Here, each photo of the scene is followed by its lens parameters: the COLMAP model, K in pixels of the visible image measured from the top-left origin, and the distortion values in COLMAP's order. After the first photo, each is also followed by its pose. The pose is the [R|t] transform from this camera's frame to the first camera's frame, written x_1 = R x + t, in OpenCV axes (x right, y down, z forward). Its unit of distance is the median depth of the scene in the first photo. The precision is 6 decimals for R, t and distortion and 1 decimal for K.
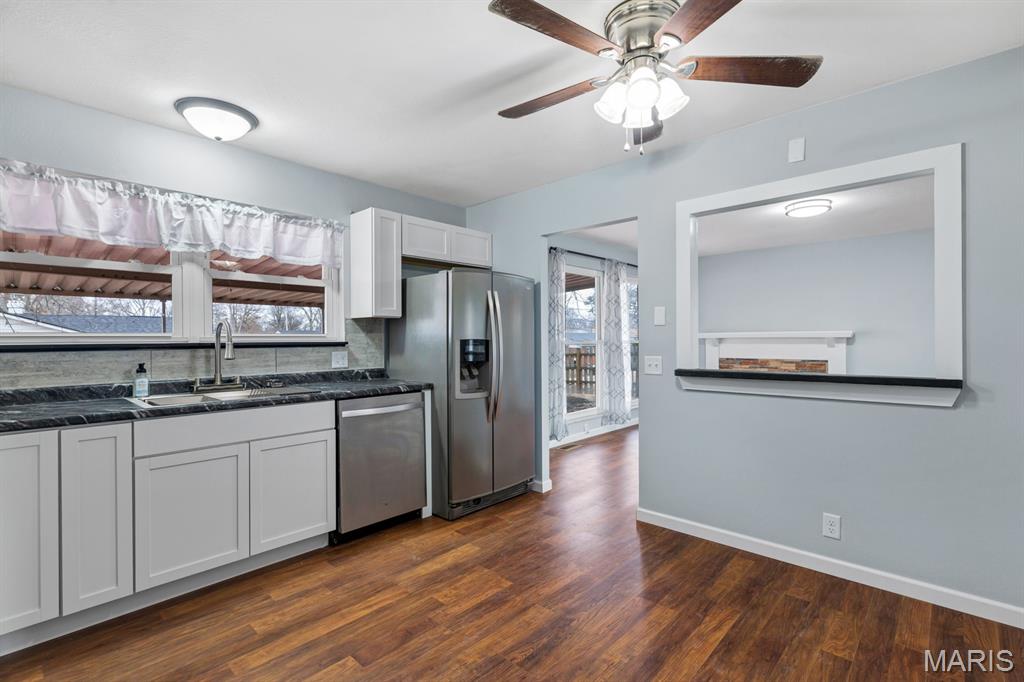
lens RADIAL K [[468.5, 0, 515.2], [0, 468.5, 337.1], [0, 0, 1]] dist [0.005220, 0.000553]
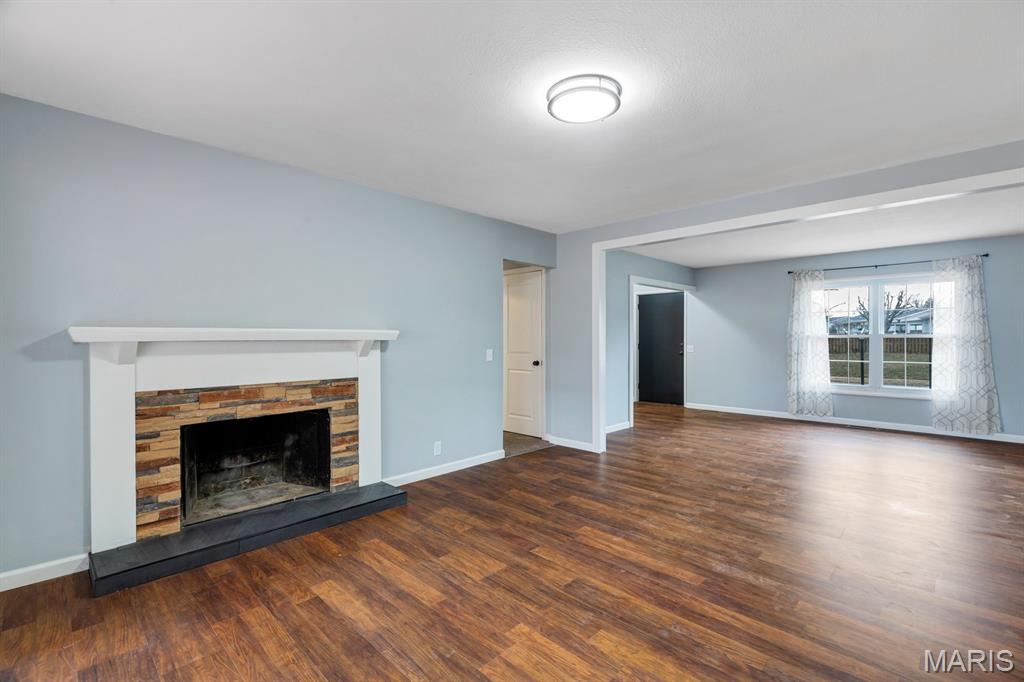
lens RADIAL K [[468.5, 0, 502.2], [0, 468.5, 345.4], [0, 0, 1]] dist [0.005220, 0.000553]
pose [[0.056859, -0.011850, 0.998312, 0.154611], [0.001332, 0.999930, 0.011793, 0.002702], [-0.998381, 0.000659, 0.056870, 1.610331]]
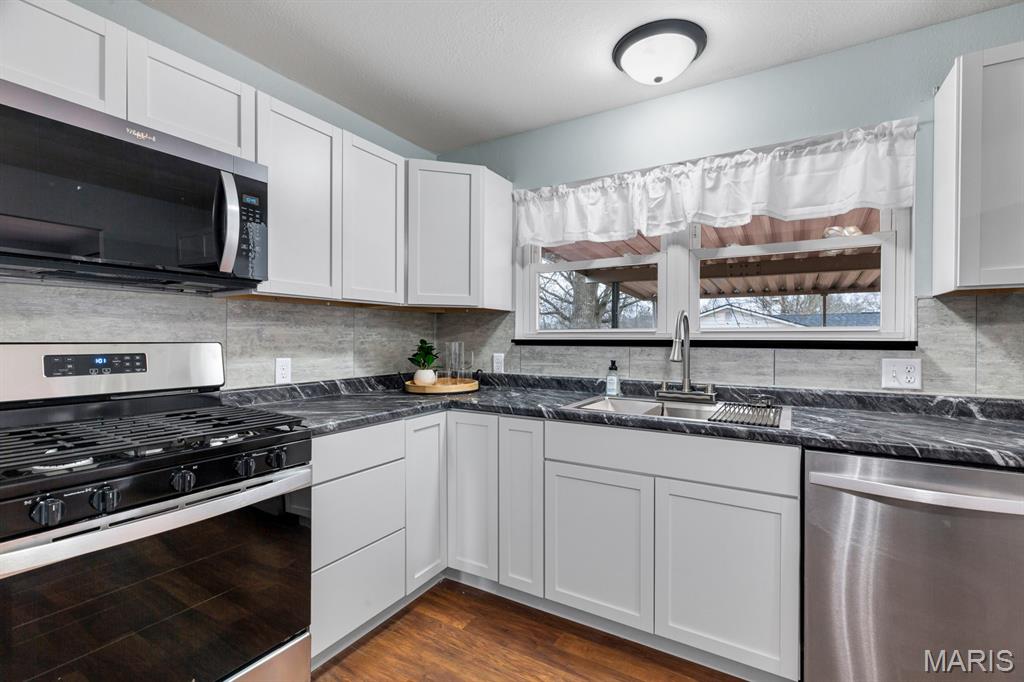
lens RADIAL K [[468.5, 0, 515.6], [0, 468.5, 336.3], [0, 0, 1]] dist [0.005220, 0.000553]
pose [[0.199006, 0.007725, -0.979968, 0.083929], [0.002792, 0.999960, 0.008450, -0.001236], [0.979994, -0.004418, 0.198977, 0.529003]]
